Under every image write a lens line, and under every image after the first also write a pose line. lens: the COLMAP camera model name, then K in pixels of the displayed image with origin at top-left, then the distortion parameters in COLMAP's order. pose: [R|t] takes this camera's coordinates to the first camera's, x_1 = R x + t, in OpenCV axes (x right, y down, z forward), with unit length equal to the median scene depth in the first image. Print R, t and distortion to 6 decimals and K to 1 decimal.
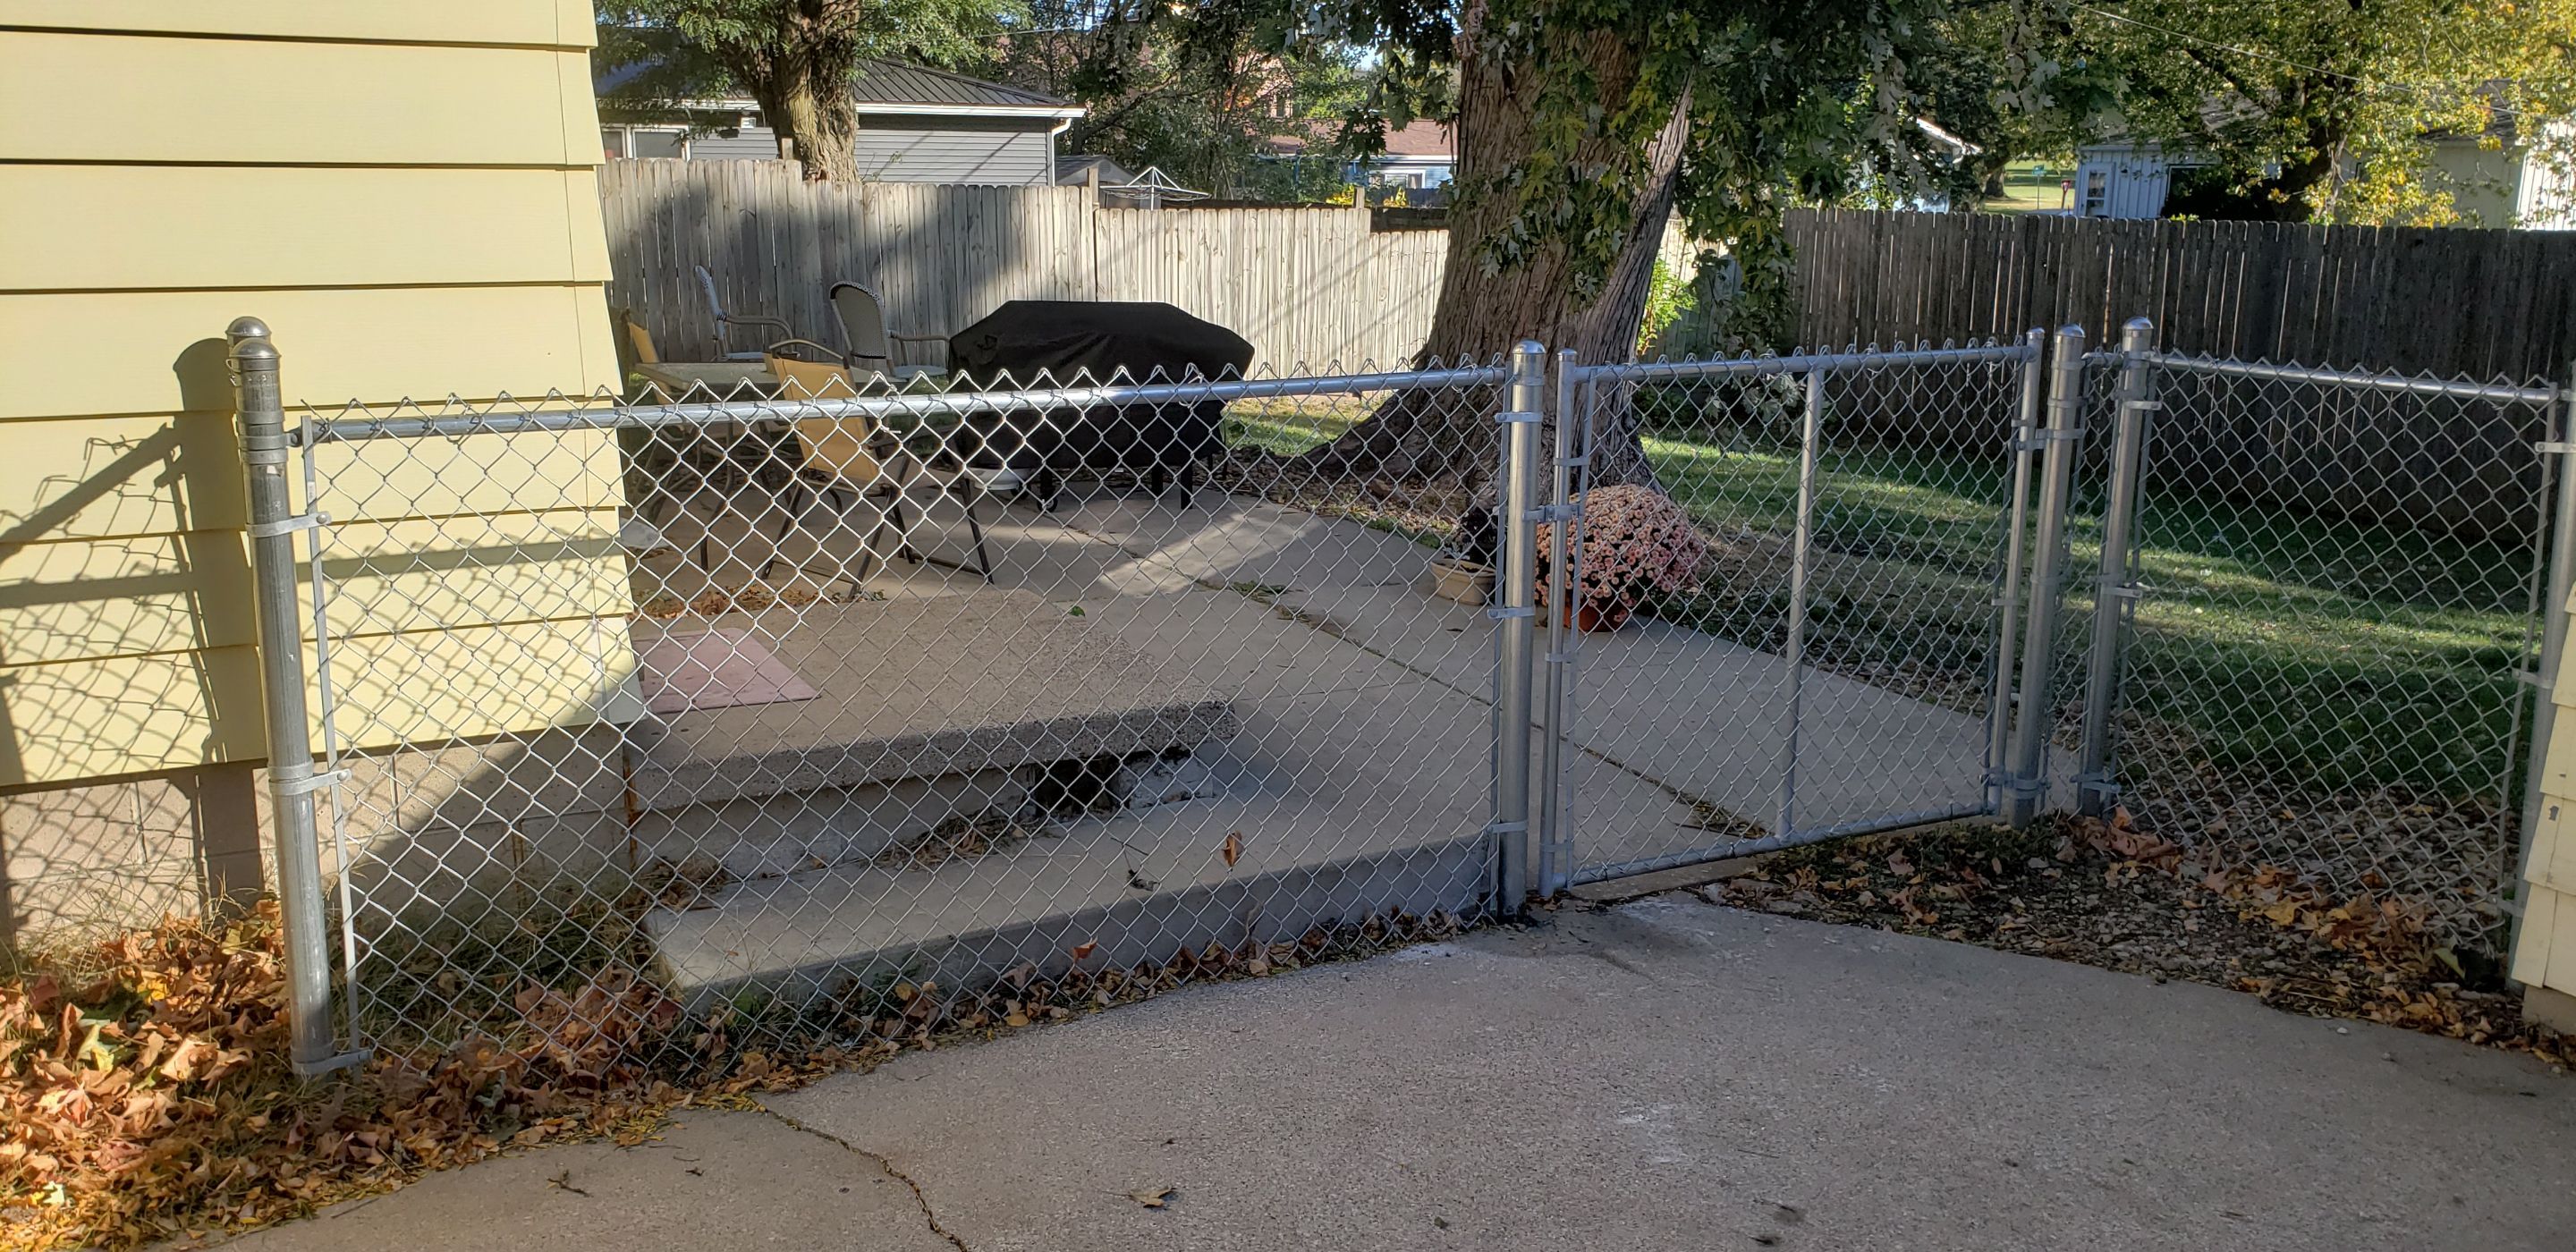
lens RADIAL K [[2008.1, 0, 1283.7], [0, 2008.1, 623.7], [0, 0, 1]] dist [0.052630, -0.043554]
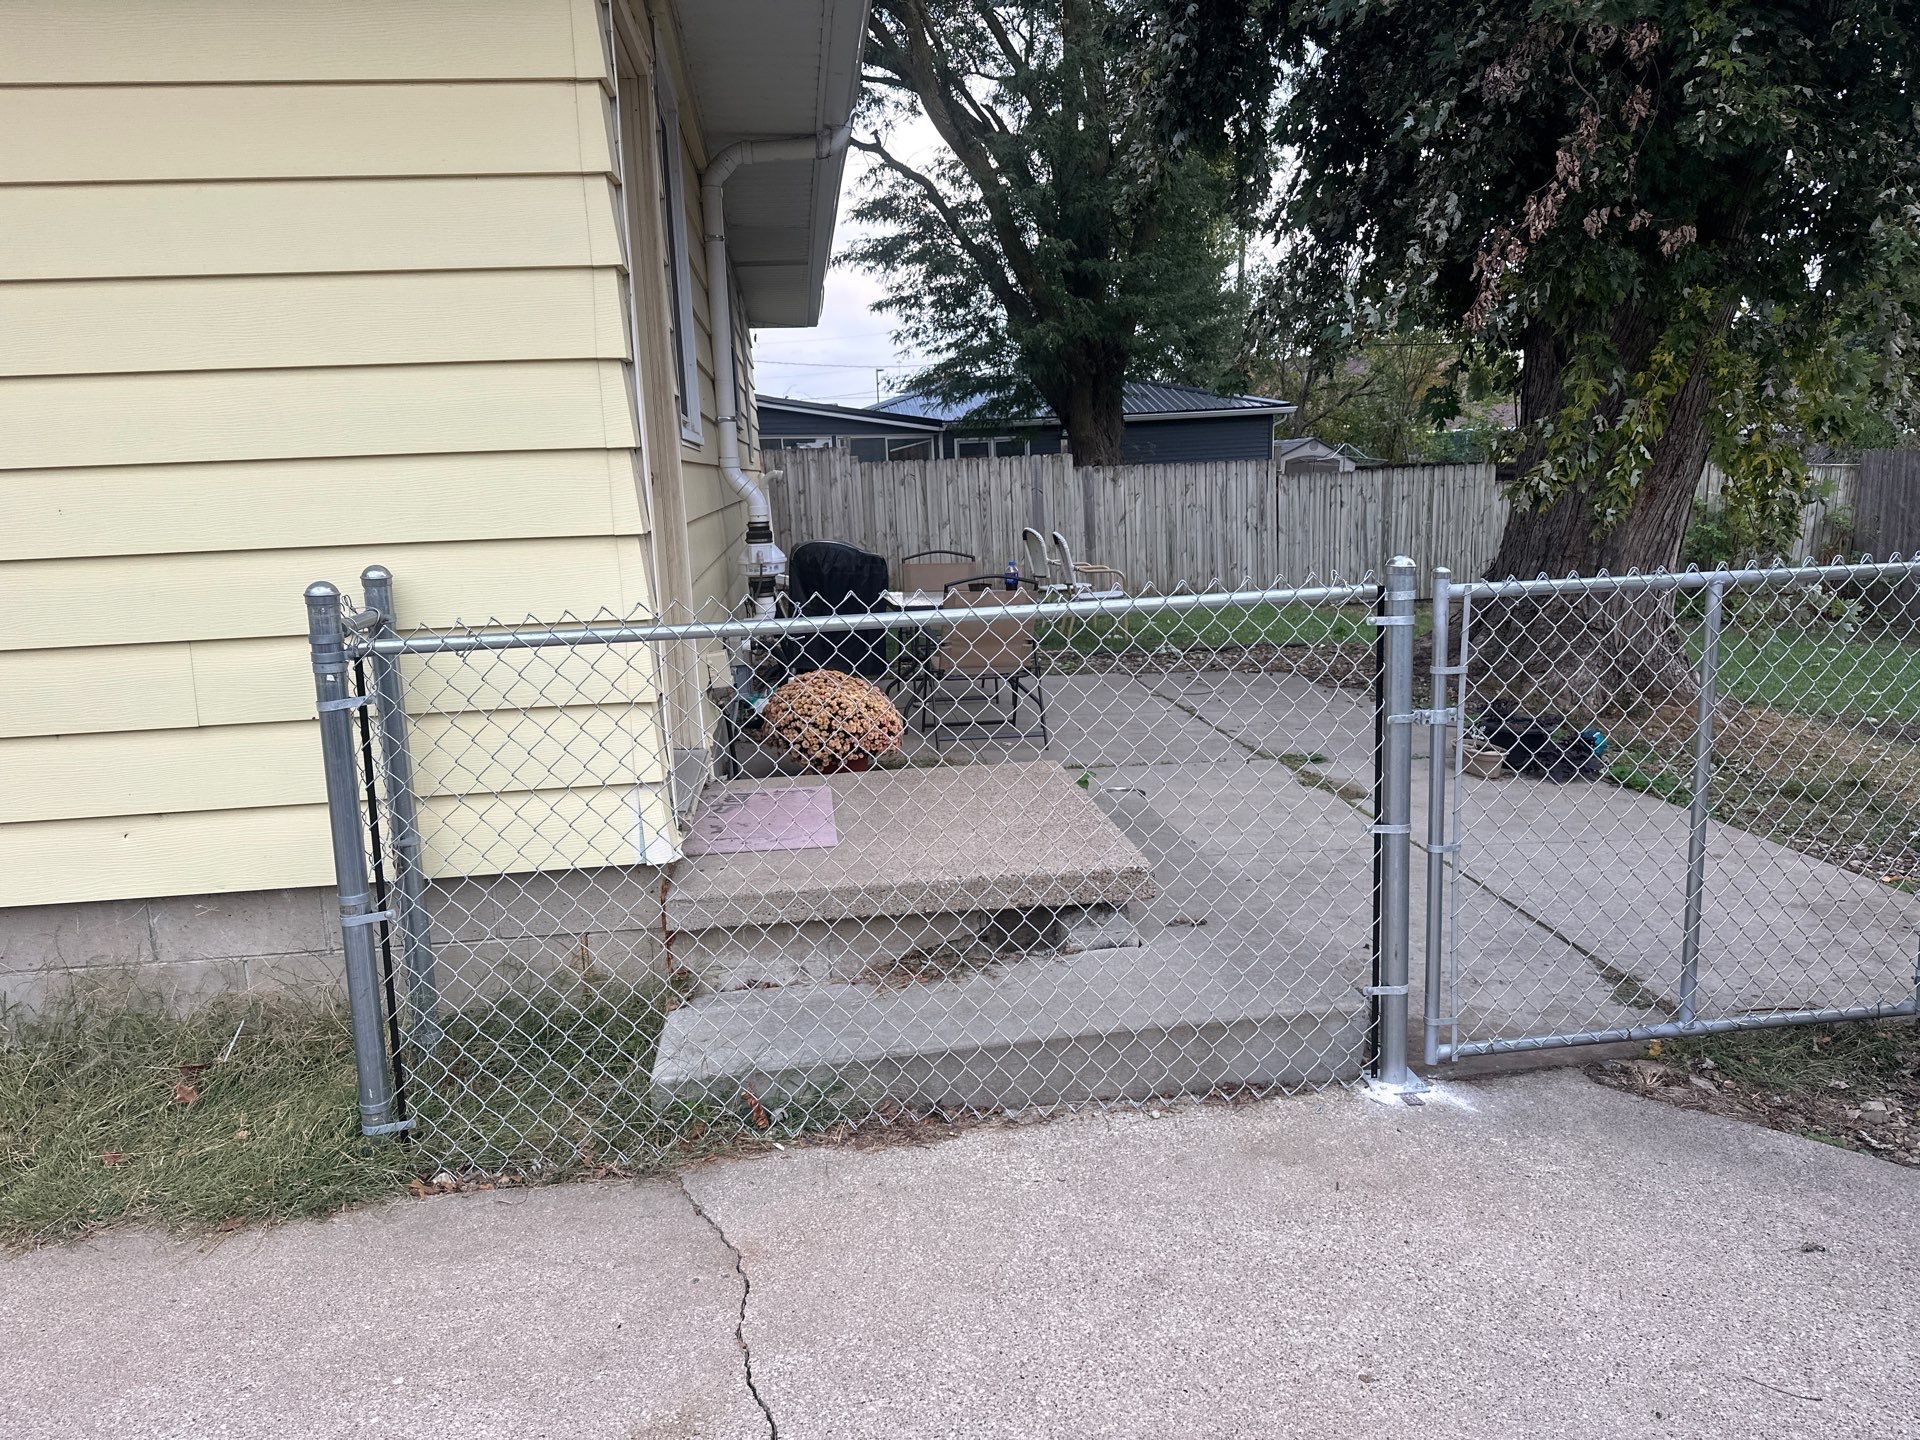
lens RADIAL K [[1335.9, 0, 966.1], [0, 1335.9, 726.2], [0, 0, 1]] dist [0.043532, -0.039907]
pose [[0.938160, 0.021182, -0.345552, 0.147681], [-0.029080, 0.999421, -0.017686, -0.028844], [0.344977, 0.026641, 0.938233, 0.213690]]
